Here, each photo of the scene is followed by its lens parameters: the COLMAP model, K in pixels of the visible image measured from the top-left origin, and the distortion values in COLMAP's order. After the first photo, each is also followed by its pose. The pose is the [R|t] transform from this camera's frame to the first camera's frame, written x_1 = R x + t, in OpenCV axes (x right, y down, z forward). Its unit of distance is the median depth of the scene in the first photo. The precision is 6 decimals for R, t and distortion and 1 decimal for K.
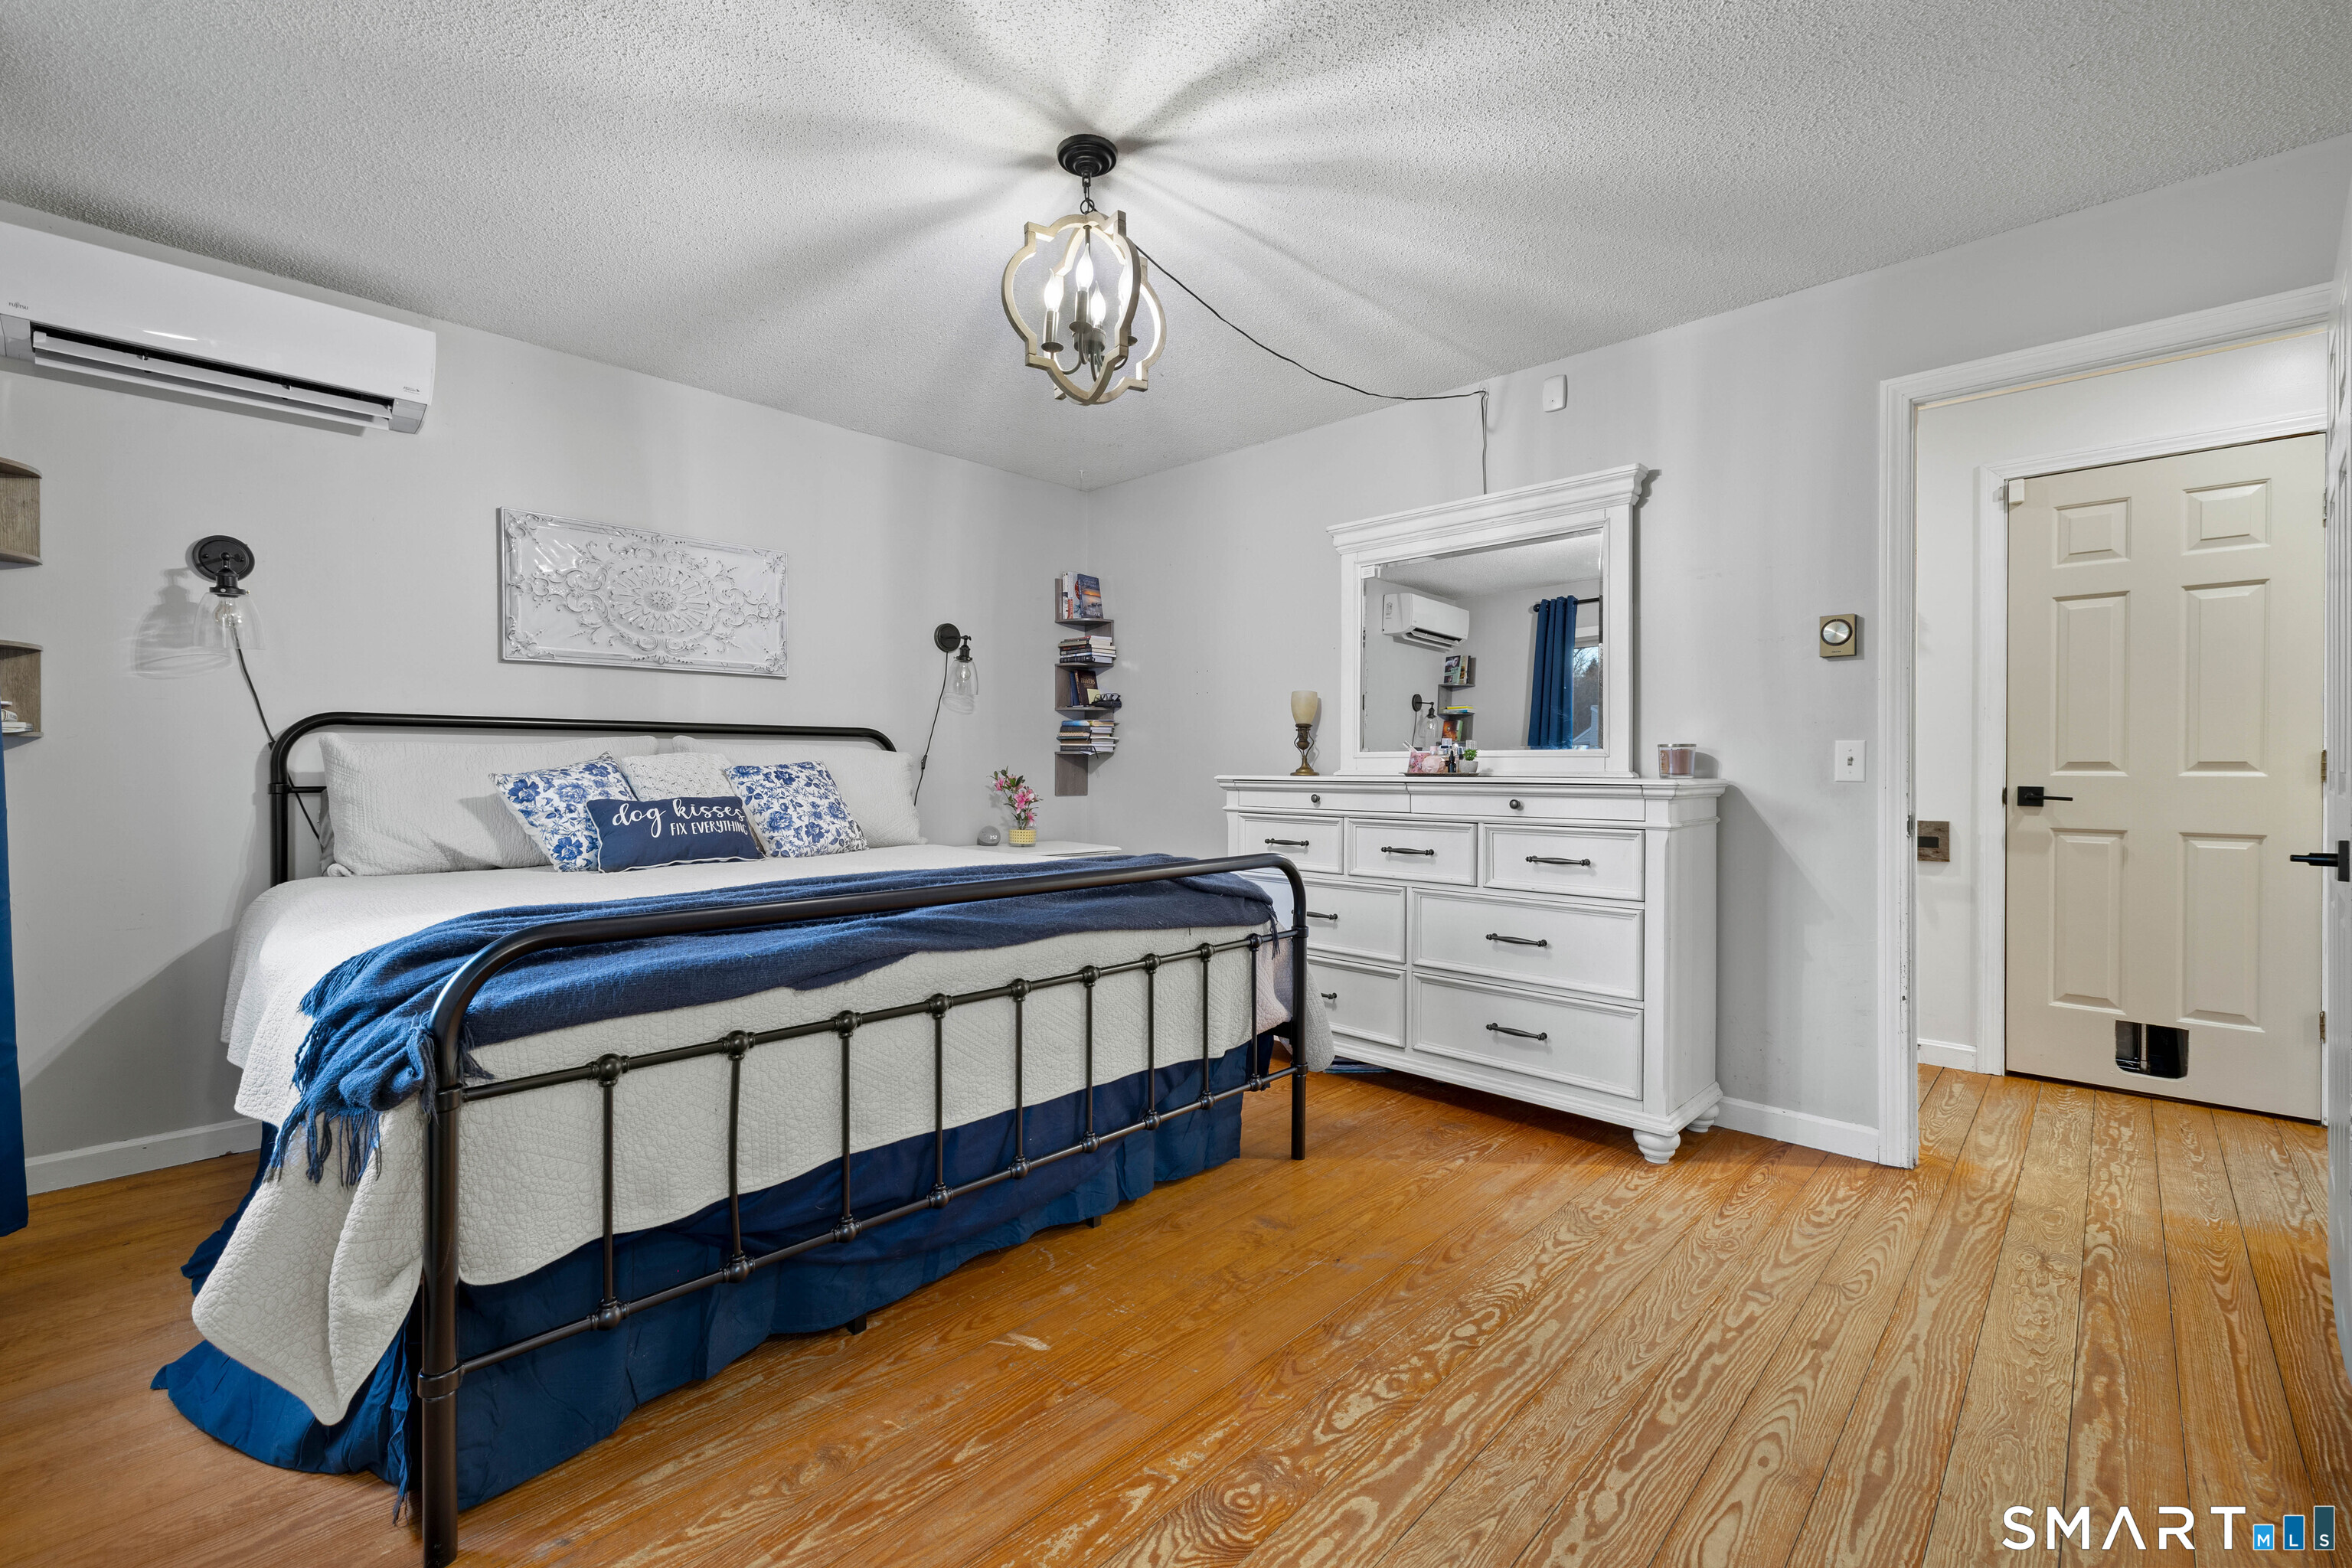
lens RADIAL K [[937.9, 0, 1190.5], [0, 937.9, 778.5], [0, 0, 1]] dist [-0.000507, -0.000004]
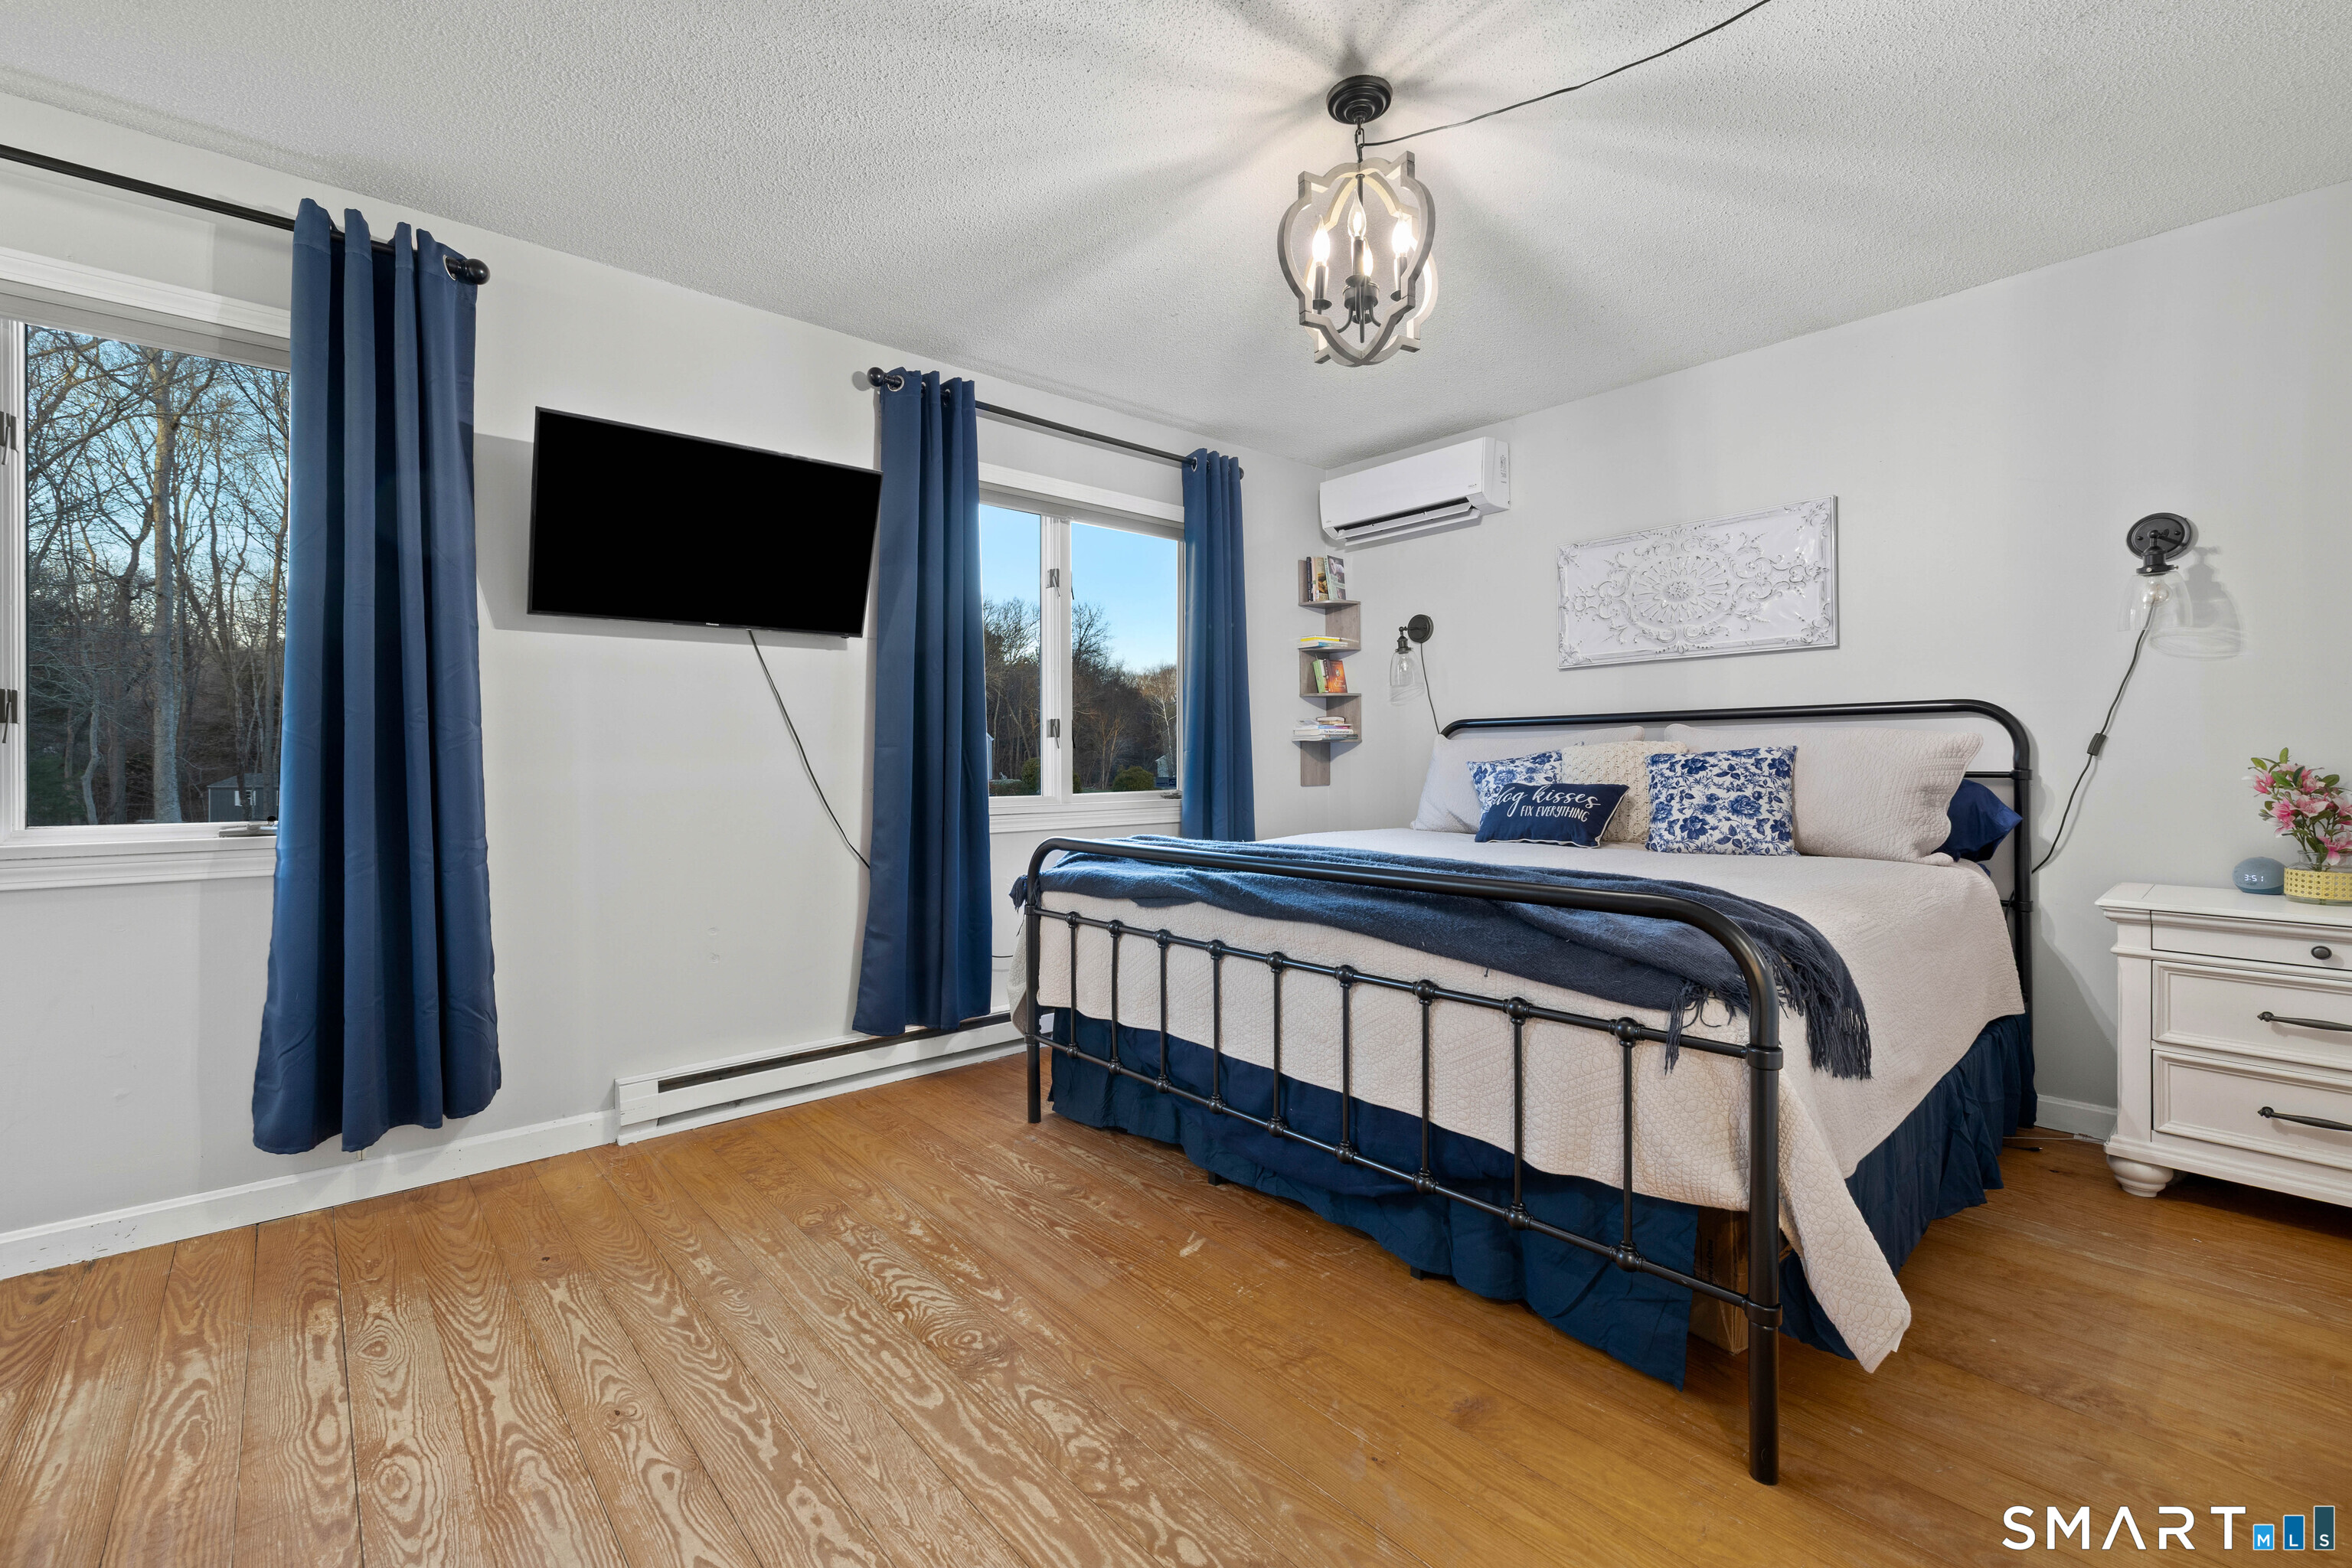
lens RADIAL K [[991.0, 0, 1190.2], [0, 991.0, 766.3], [0, 0, 1]] dist [-0.002771, 0.000735]
pose [[-0.055702, 0.006134, -0.998429, 1.048623], [-0.005885, 0.999962, 0.006472, -0.007864], [0.998430, 0.006236, -0.055663, 1.051806]]
